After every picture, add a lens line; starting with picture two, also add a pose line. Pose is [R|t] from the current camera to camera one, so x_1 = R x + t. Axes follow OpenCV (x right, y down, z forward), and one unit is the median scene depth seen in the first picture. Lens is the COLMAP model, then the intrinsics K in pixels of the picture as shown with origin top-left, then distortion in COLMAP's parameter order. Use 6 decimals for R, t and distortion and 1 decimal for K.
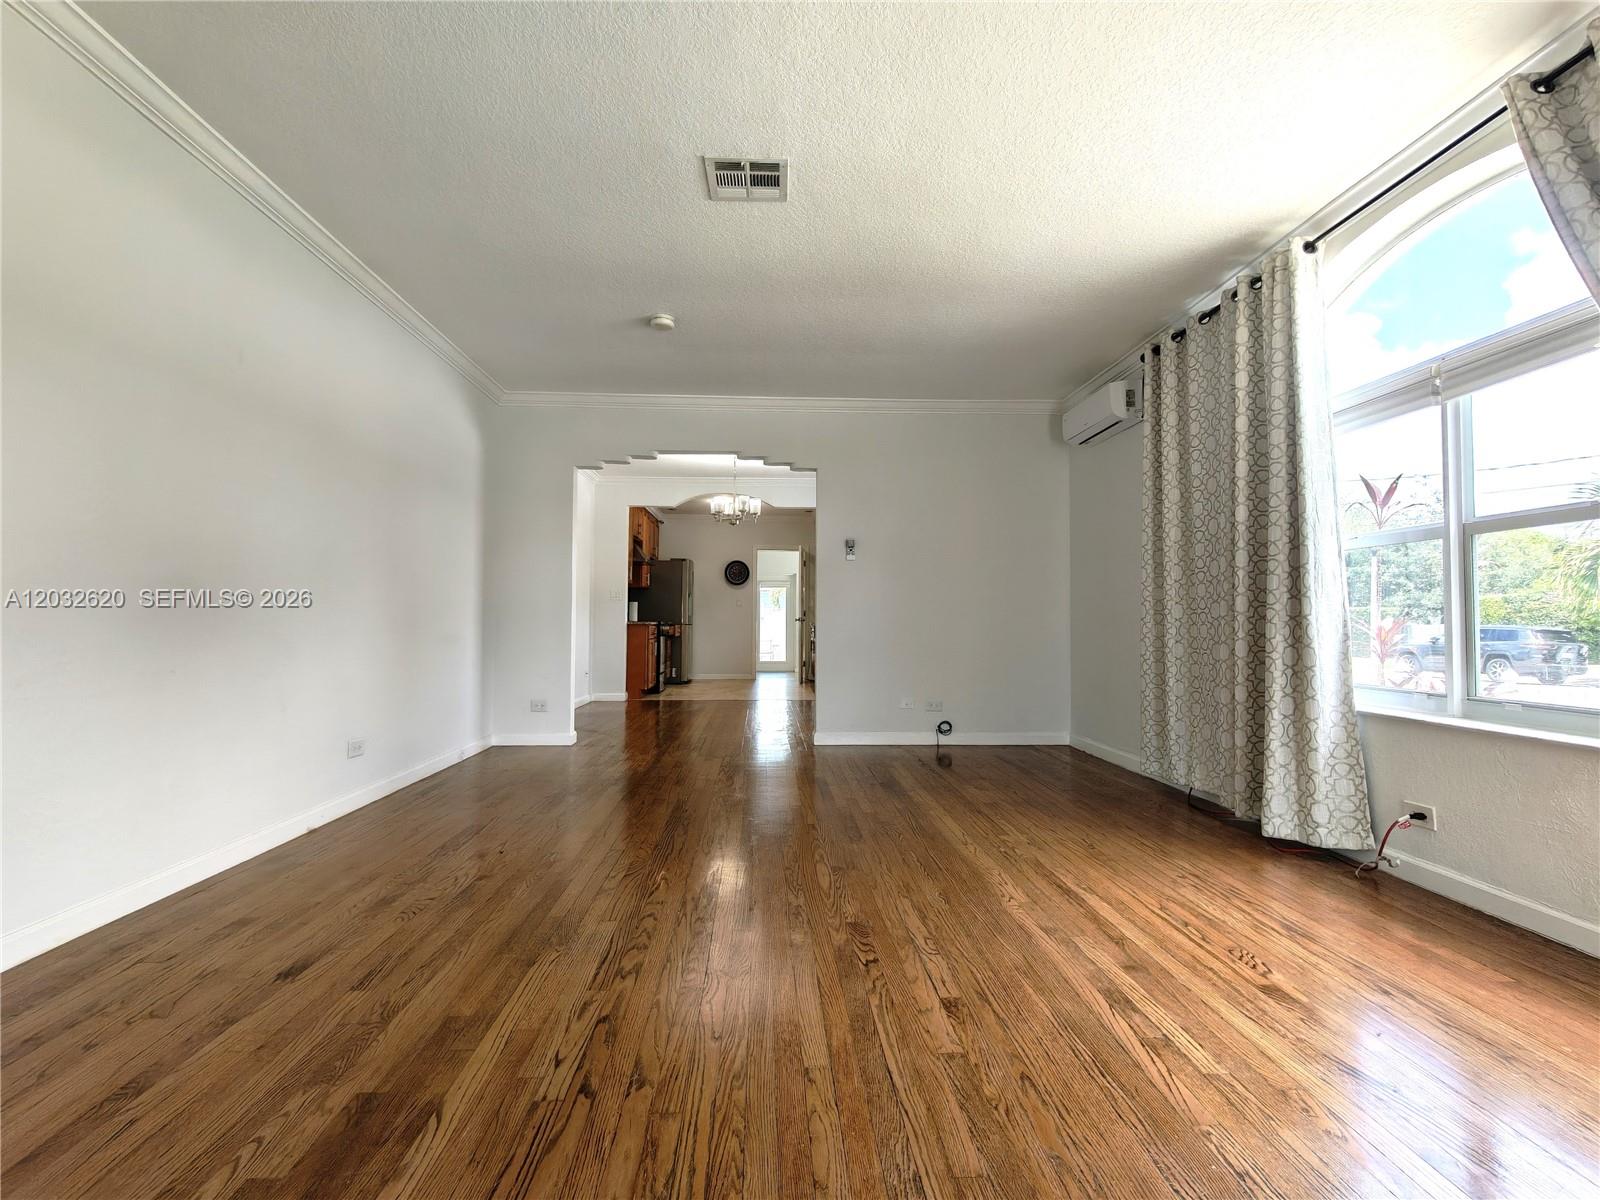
lens RADIAL K [[765.9, 0, 794.3], [0, 765.9, 594.6], [0, 0, 1]] dist [-0.001742, 0.001979]
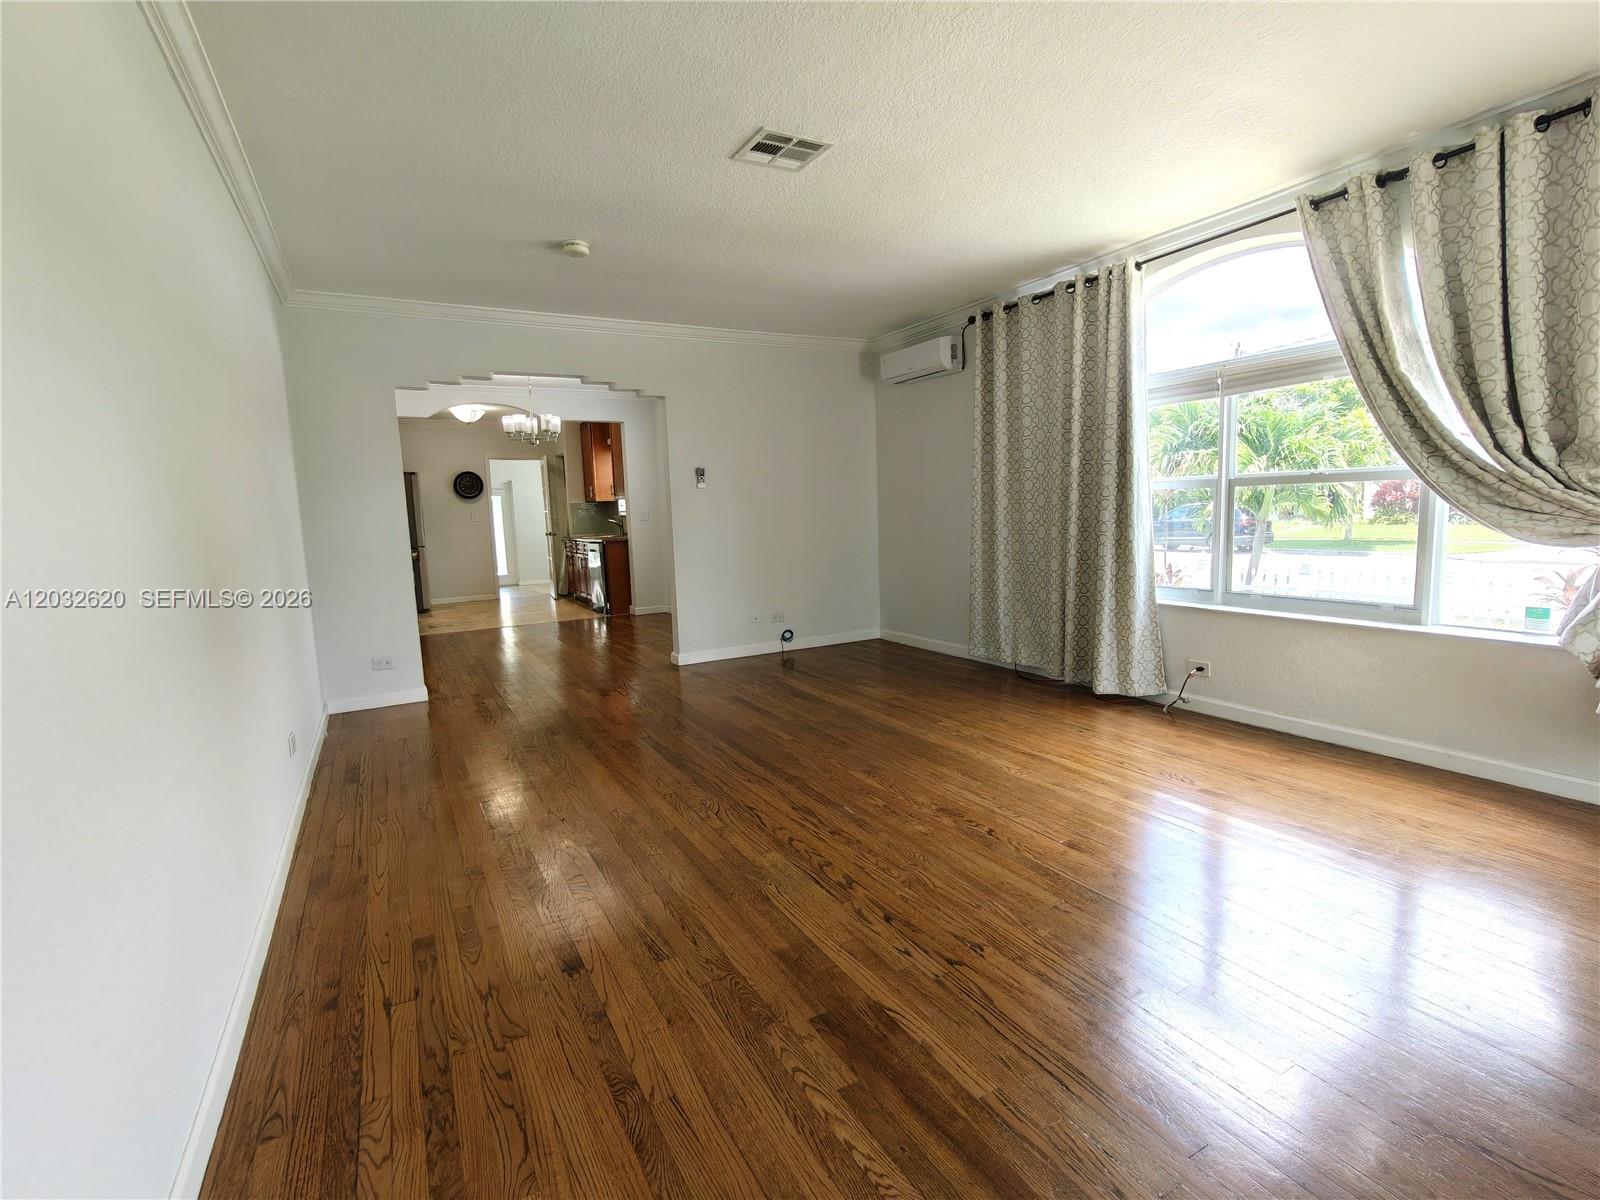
lens RADIAL K [[765.9, 0, 791.7], [0, 765.9, 598.5], [0, 0, 1]] dist [-0.001742, 0.001979]
pose [[0.893804, -0.090338, 0.439265, -0.521680], [0.023500, 0.987590, 0.155288, -0.100141], [-0.447842, -0.128474, 0.884834, 0.006378]]
